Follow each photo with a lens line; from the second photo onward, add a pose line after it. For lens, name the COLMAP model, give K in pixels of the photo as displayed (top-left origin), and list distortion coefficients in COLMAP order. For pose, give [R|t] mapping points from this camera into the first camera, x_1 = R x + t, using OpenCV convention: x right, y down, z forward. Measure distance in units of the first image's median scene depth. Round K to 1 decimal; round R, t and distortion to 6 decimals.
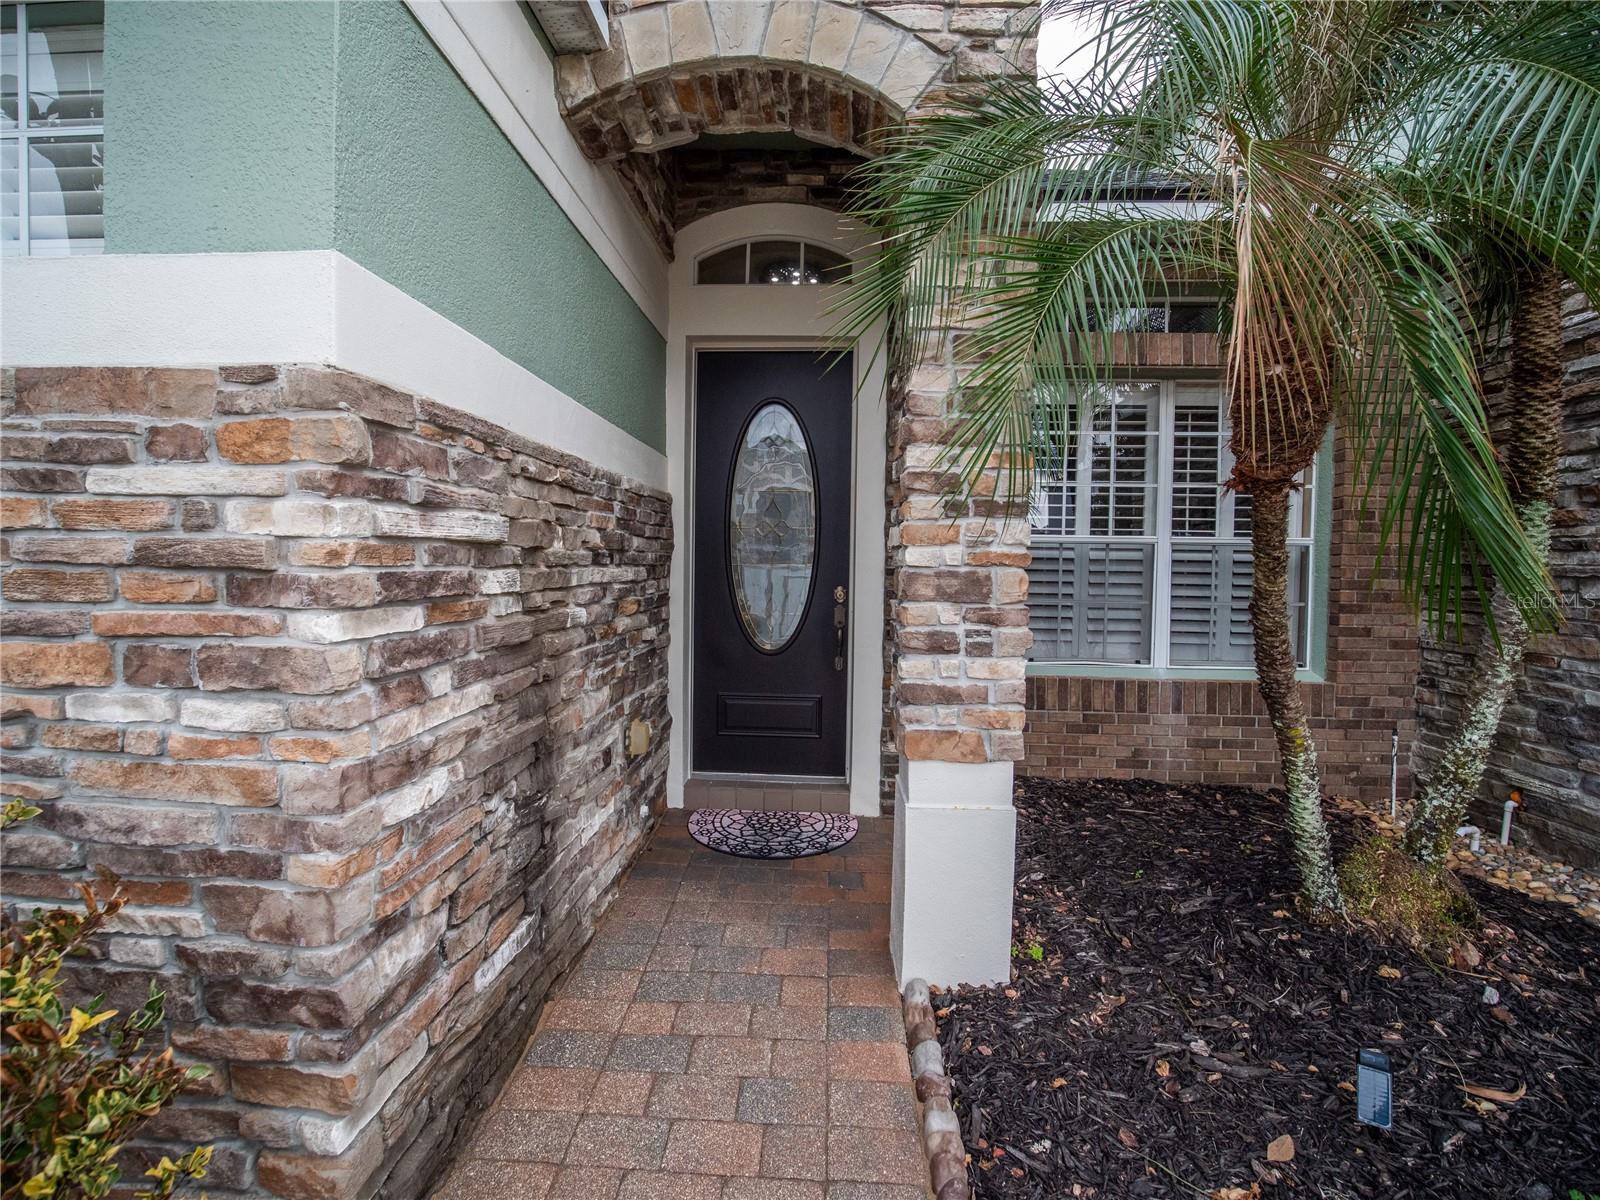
lens RADIAL K [[727.8, 0, 791.3], [0, 727.8, 583.2], [0, 0, 1]] dist [-0.015215, -0.001513]
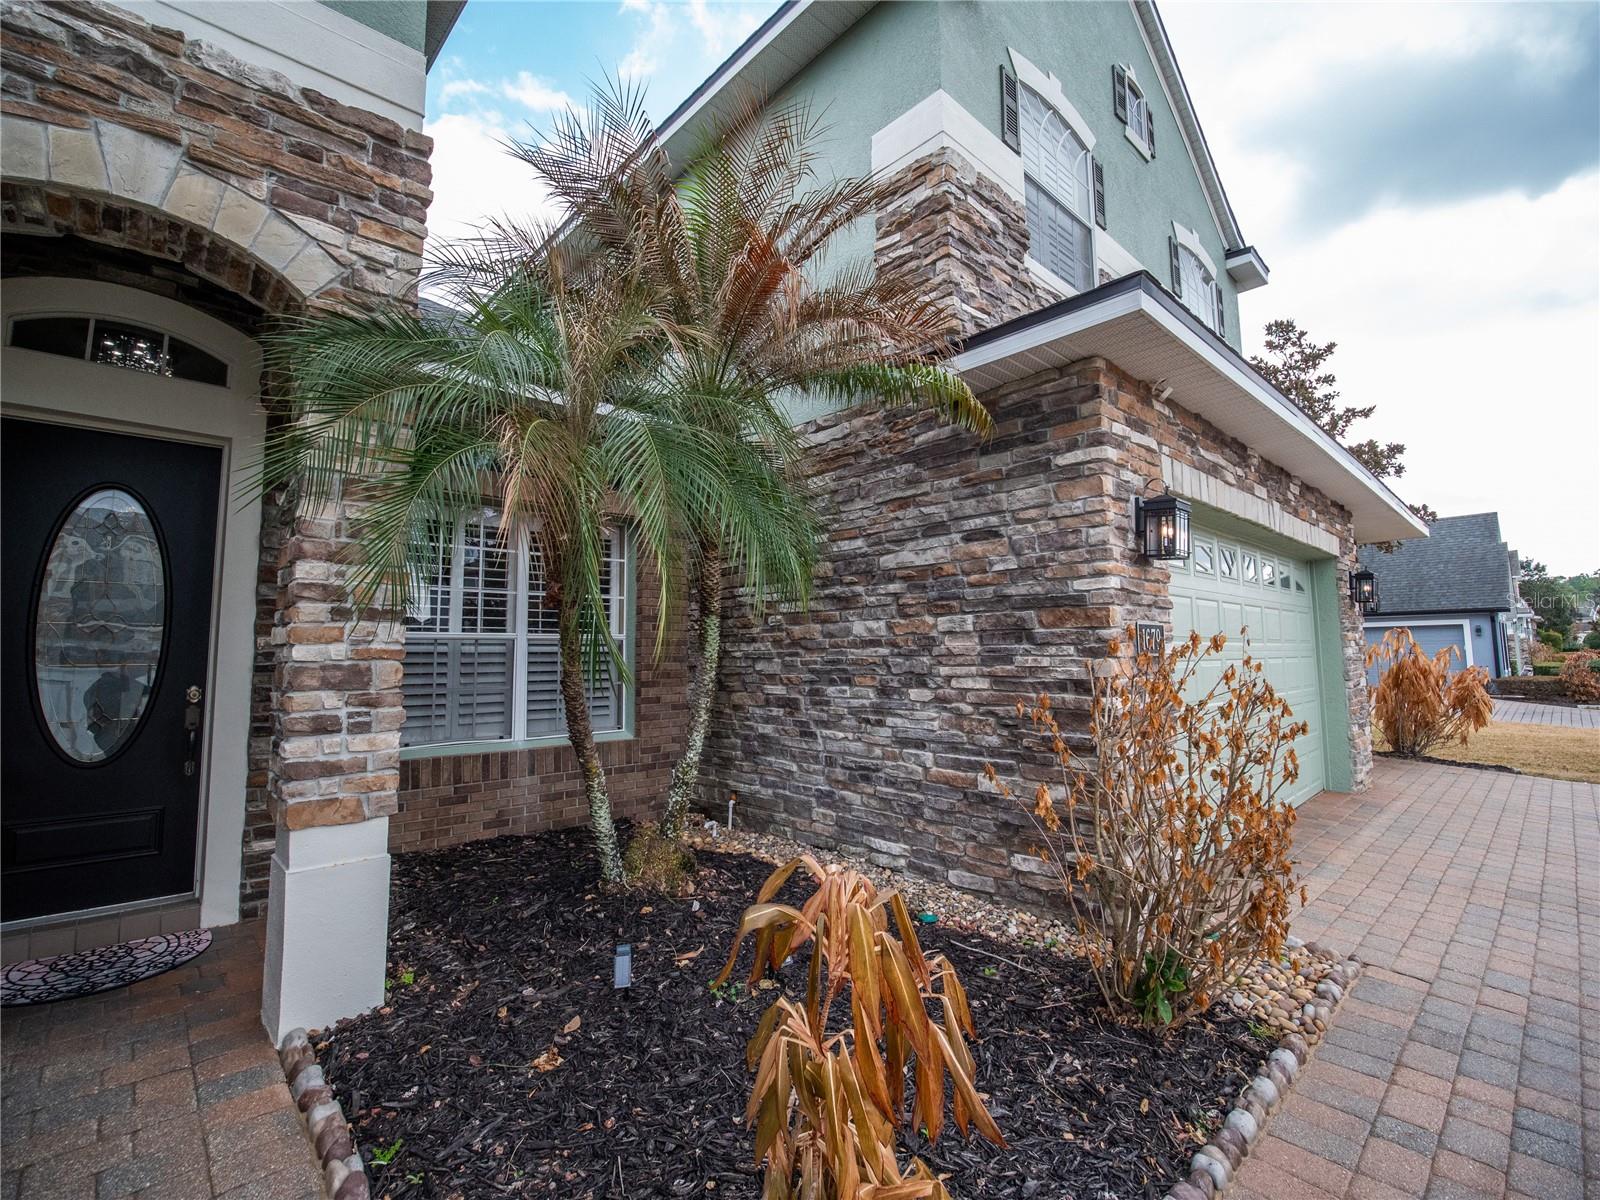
lens RADIAL K [[727.8, 0, 791.3], [0, 727.8, 583.2], [0, 0, 1]] dist [-0.015215, -0.001513]
pose [[0.696408, 0.049584, 0.715931, -0.113209], [0.042492, 0.993011, -0.110107, 0.012780], [-0.716387, 0.107101, 0.689434, -0.368631]]
